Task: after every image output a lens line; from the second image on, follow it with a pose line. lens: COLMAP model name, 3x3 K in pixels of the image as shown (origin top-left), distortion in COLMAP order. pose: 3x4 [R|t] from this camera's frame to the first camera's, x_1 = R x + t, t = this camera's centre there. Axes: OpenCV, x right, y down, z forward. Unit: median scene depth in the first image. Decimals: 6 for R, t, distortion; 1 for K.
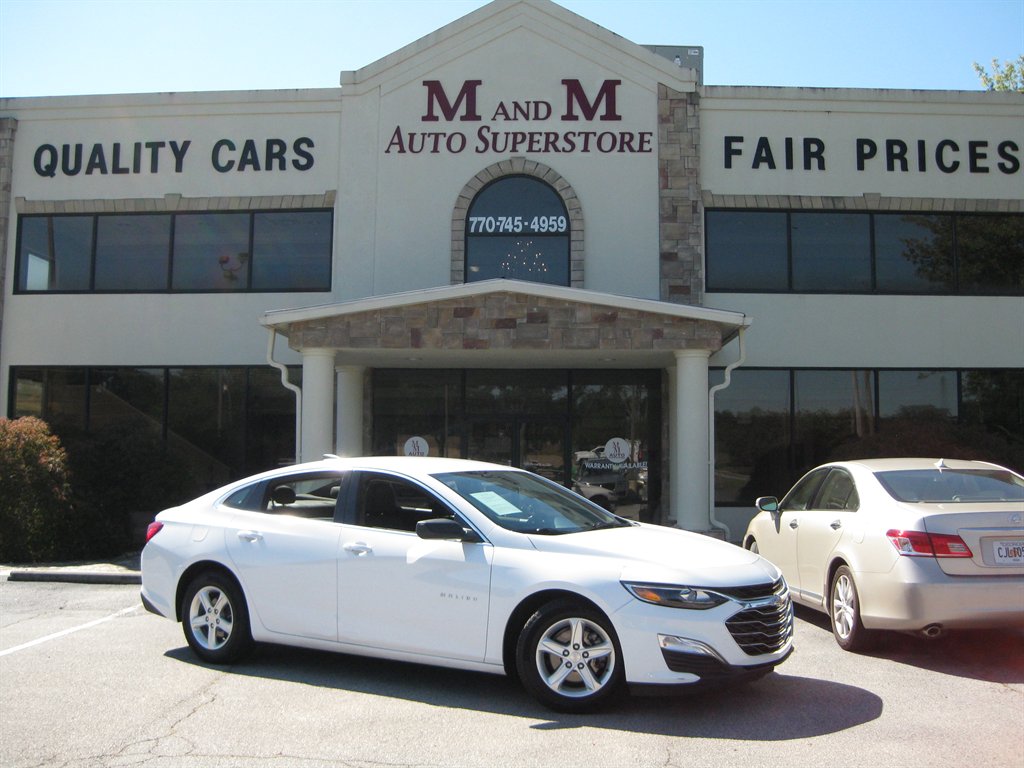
lens RADIAL K [[1132.1, 0, 526.8], [0, 1132.1, 376.3], [0, 0, 1]] dist [-0.181013, 0.142040]
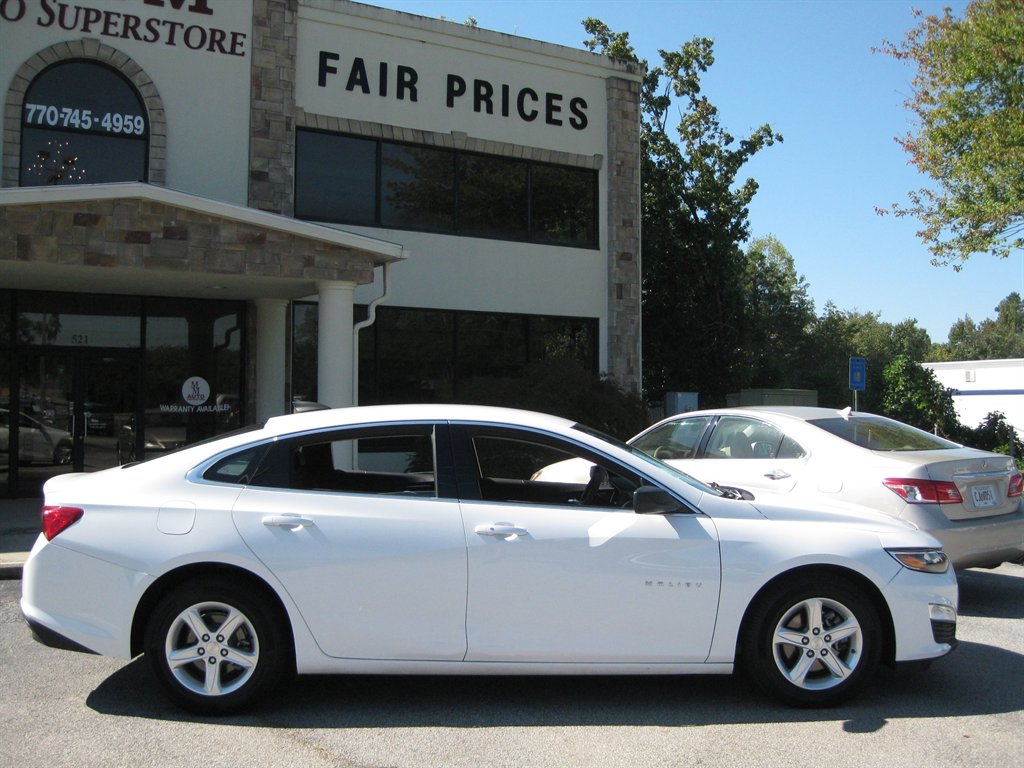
lens RADIAL K [[1132.1, 0, 526.8], [0, 1132.1, 376.3], [0, 0, 1]] dist [-0.181013, 0.142040]
pose [[0.822816, 0.014294, 0.568128, -0.198672], [-0.044741, 0.998210, 0.039683, 0.008054], [-0.566544, -0.058070, 0.821983, 0.140899]]
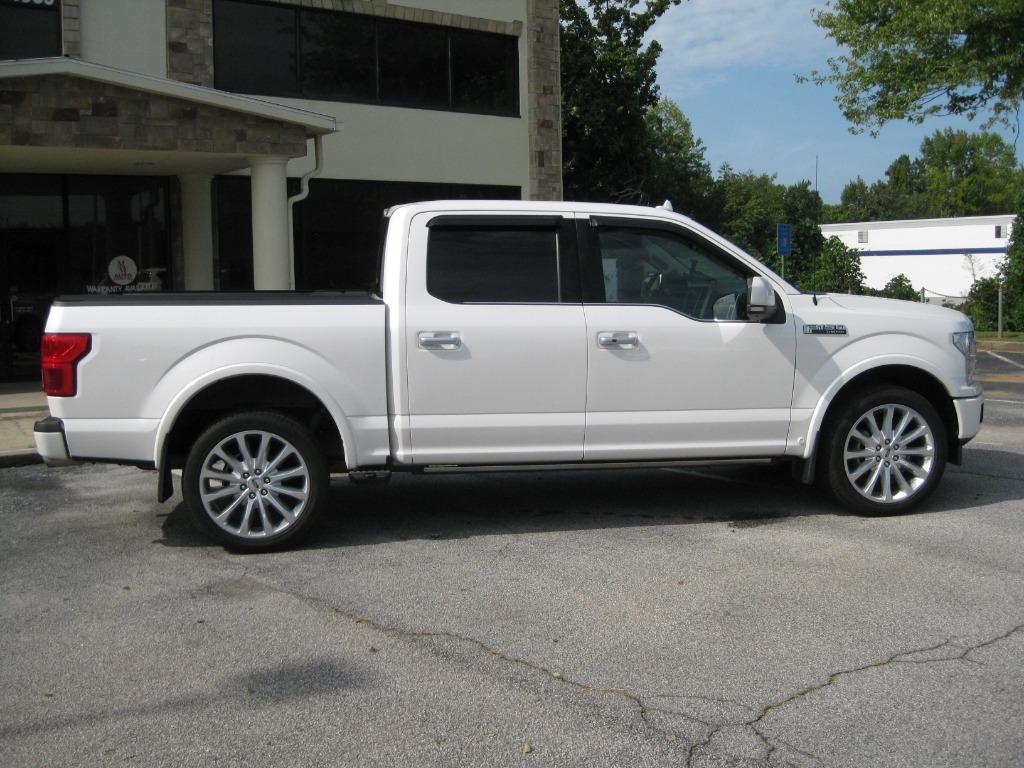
lens RADIAL K [[1132.1, 0, 526.8], [0, 1132.1, 376.3], [0, 0, 1]] dist [-0.181013, 0.142040]
pose [[0.765296, -0.076209, 0.639151, -0.227225], [-0.030237, 0.987614, 0.153963, 0.005868], [-0.642968, -0.137153, 0.753513, 0.152011]]
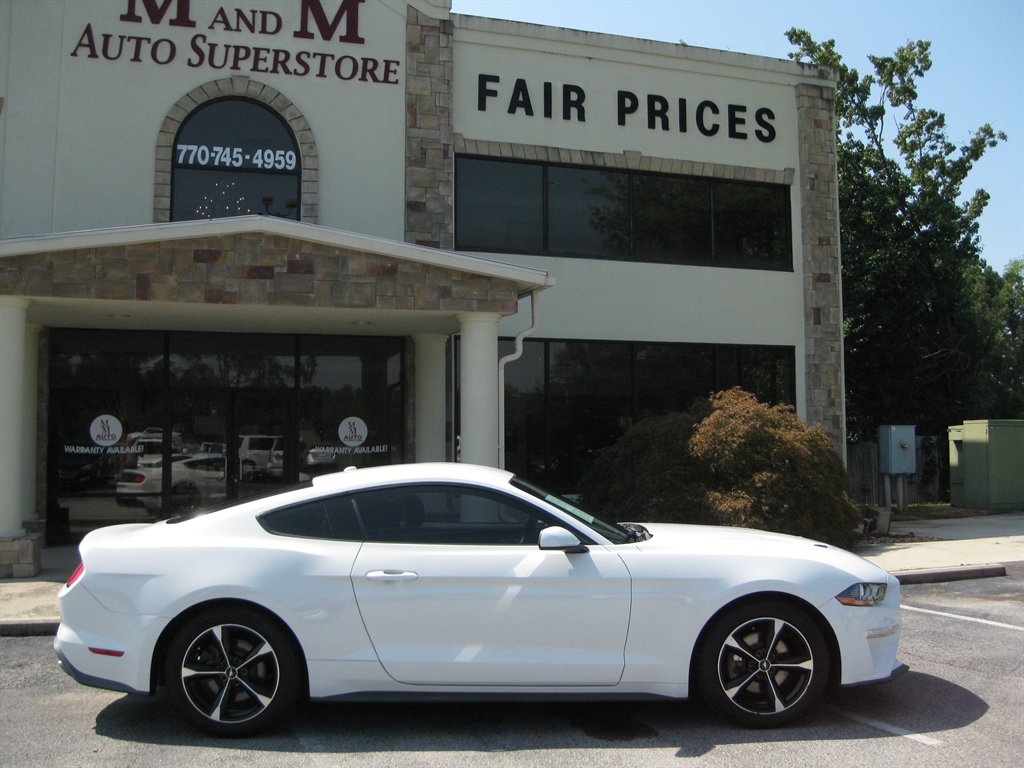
lens RADIAL K [[1132.1, 0, 526.8], [0, 1132.1, 376.3], [0, 0, 1]] dist [-0.181013, 0.142040]
pose [[0.929568, 0.012766, 0.368429, -0.109350], [-0.019866, 0.999683, 0.015485, 0.008320], [-0.368115, -0.021713, 0.929527, 0.166197]]
